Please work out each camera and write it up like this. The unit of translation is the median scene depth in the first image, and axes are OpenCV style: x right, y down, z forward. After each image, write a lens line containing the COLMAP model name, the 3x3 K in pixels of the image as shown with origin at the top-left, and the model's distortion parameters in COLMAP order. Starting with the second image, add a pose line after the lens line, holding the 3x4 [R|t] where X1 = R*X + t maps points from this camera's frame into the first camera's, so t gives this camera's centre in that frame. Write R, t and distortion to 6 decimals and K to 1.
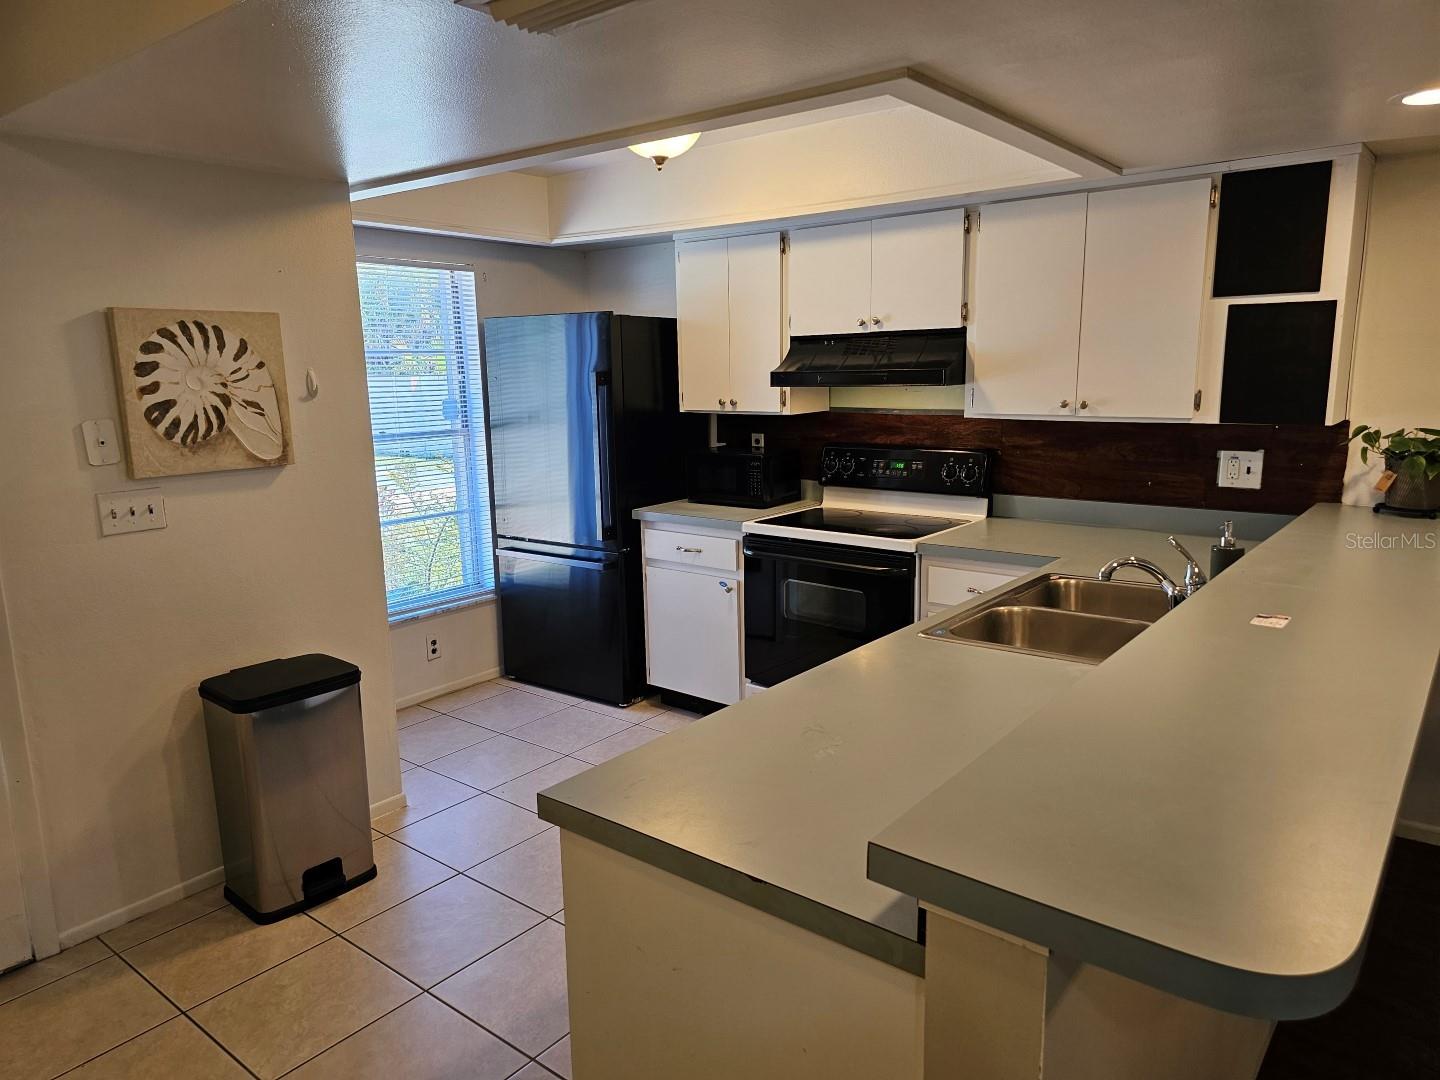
lens RADIAL K [[955.5, 0, 725.0], [0, 955.5, 553.2], [0, 0, 1]] dist [0.052859, -0.036179]
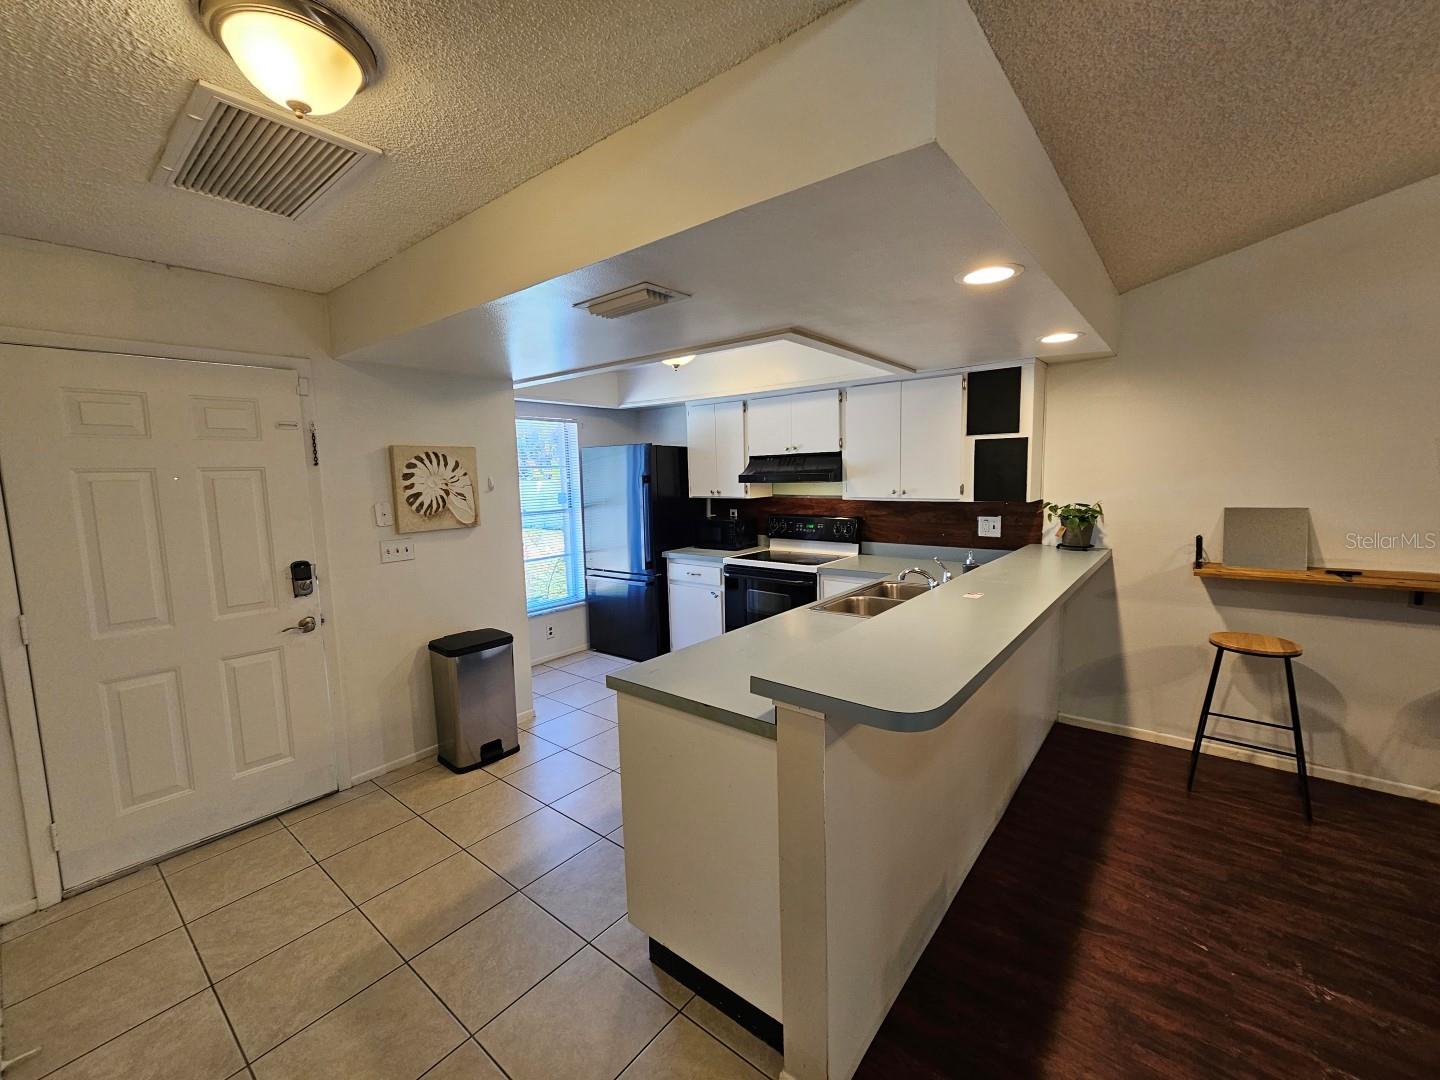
lens RADIAL K [[587.6, 0, 722.4], [0, 587.6, 539.6], [0, 0, 1]] dist [0.000022, -0.000346]
pose [[0.999959, -0.005984, -0.006758, 0.027249], [0.005411, 0.996630, -0.081855, 0.026328], [0.007225, 0.081815, 0.996621, -0.116261]]
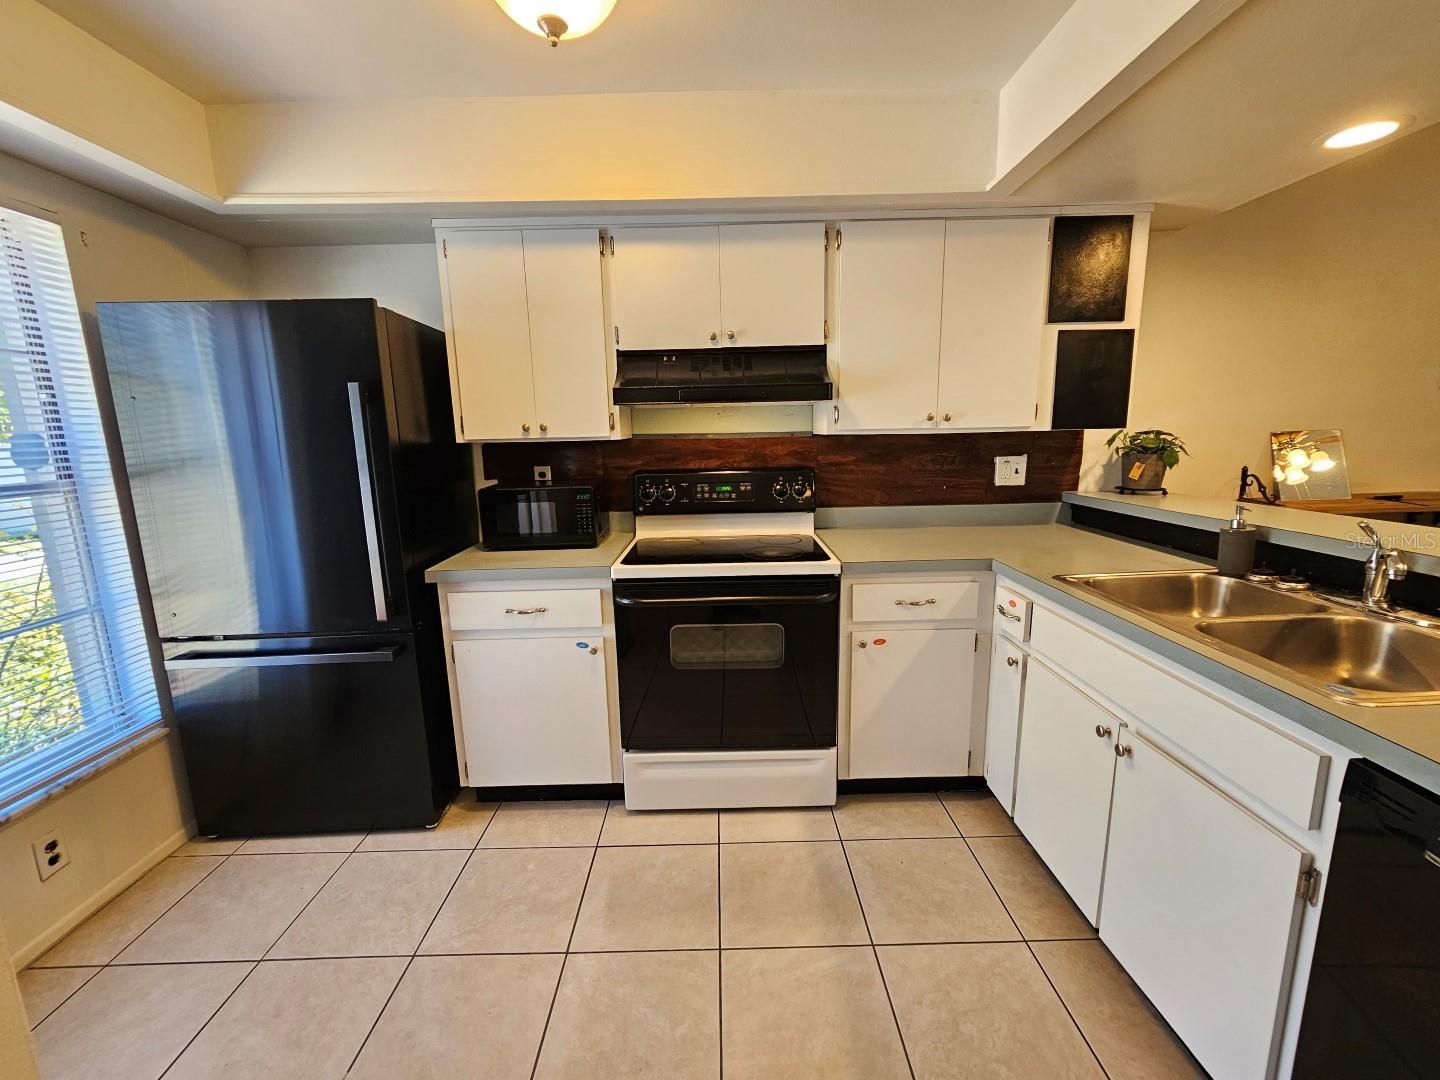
lens RADIAL K [[587.6, 0, 713.4], [0, 587.6, 537.7], [0, 0, 1]] dist [0.000022, -0.000346]
pose [[0.780163, -0.114595, 0.614990, -0.246796], [0.131133, 0.991195, 0.018343, -0.061418], [-0.611677, 0.066335, 0.788321, 0.605094]]
